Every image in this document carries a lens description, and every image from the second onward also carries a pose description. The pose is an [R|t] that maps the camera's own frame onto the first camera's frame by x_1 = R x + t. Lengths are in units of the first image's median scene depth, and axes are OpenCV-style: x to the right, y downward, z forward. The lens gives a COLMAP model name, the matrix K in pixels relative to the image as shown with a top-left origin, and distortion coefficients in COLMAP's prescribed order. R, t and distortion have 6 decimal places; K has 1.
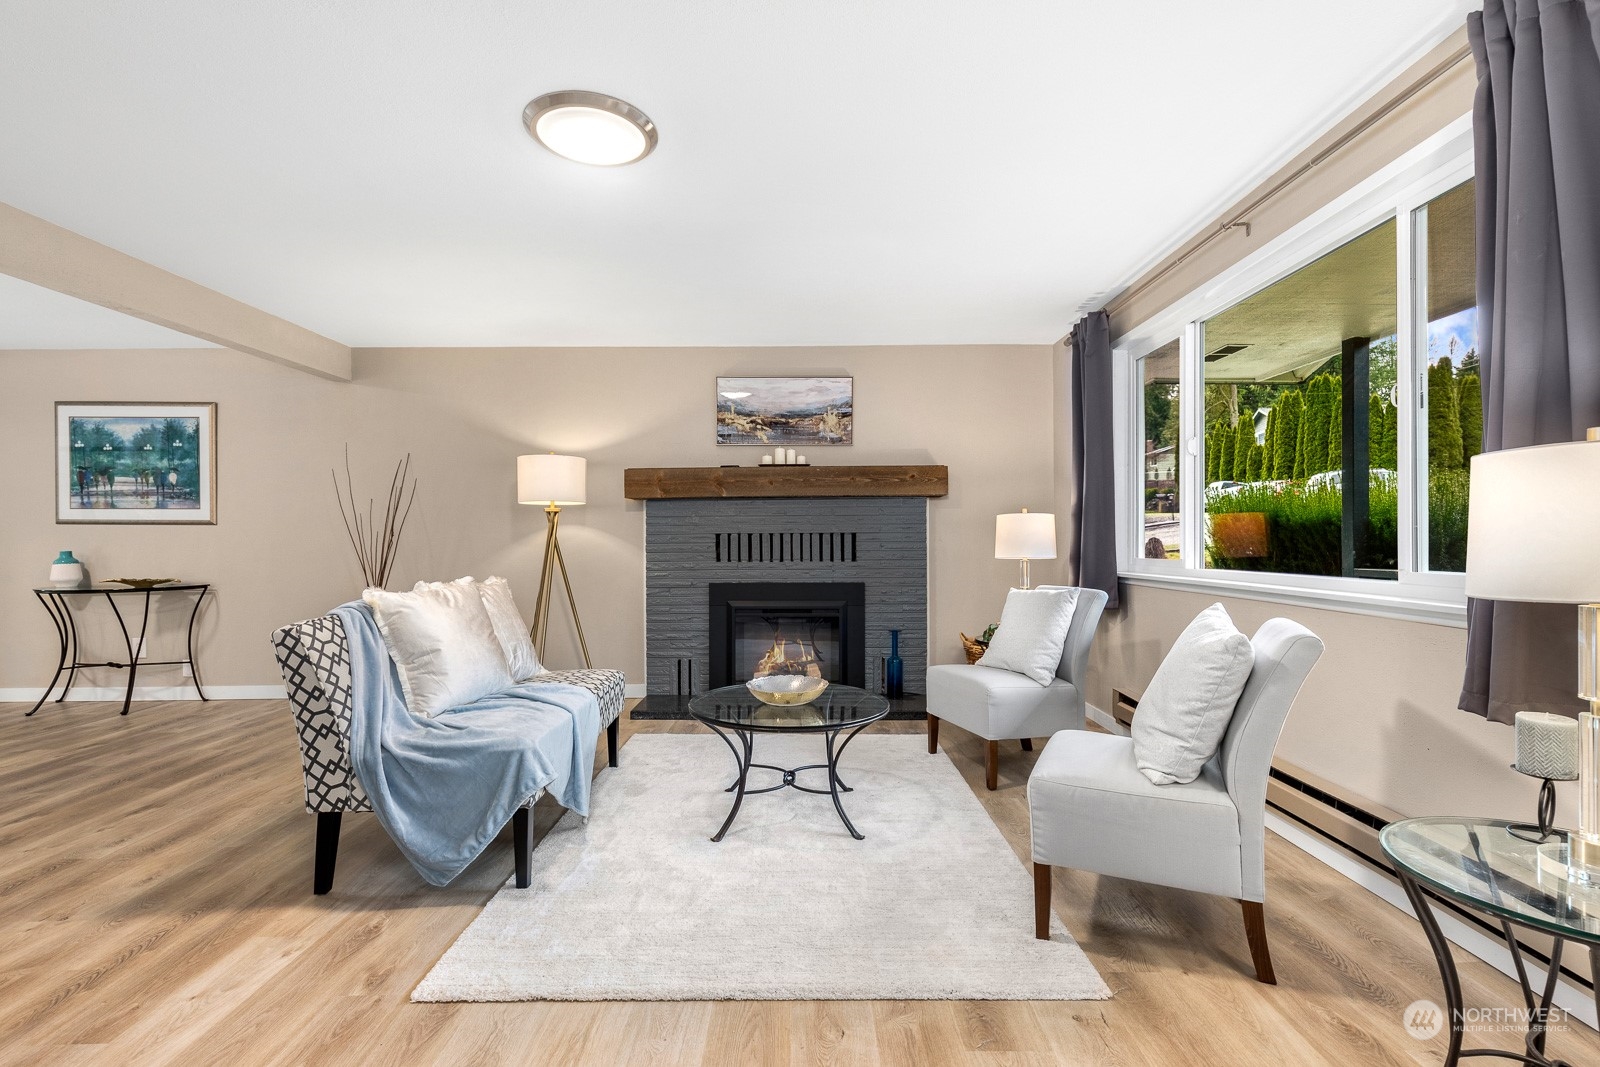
lens RADIAL K [[740.9, 0, 793.8], [0, 740.9, 532.8], [0, 0, 1]] dist [0.008082, -0.000261]
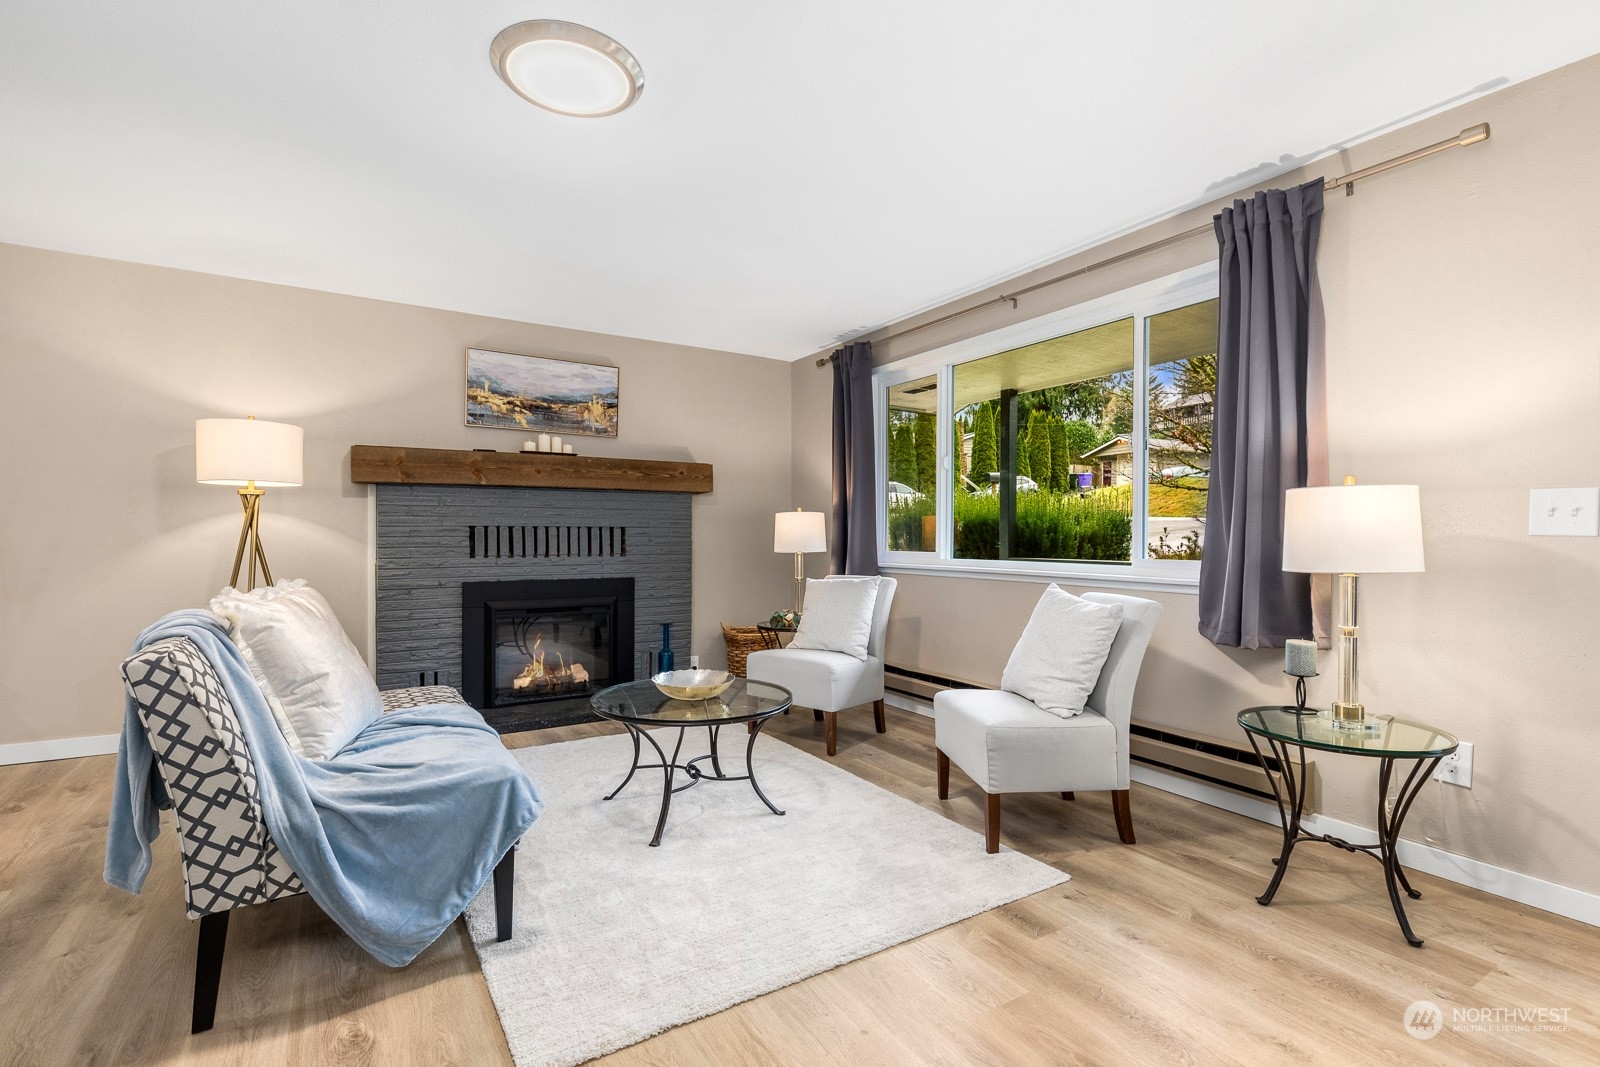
lens RADIAL K [[740.9, 0, 793.8], [0, 740.9, 532.8], [0, 0, 1]] dist [0.008082, -0.000261]
pose [[0.846831, 0.008571, 0.531793, -0.480971], [-0.012020, 0.999923, 0.003025, 0.003727], [-0.531726, -0.008954, 0.846869, 0.094073]]
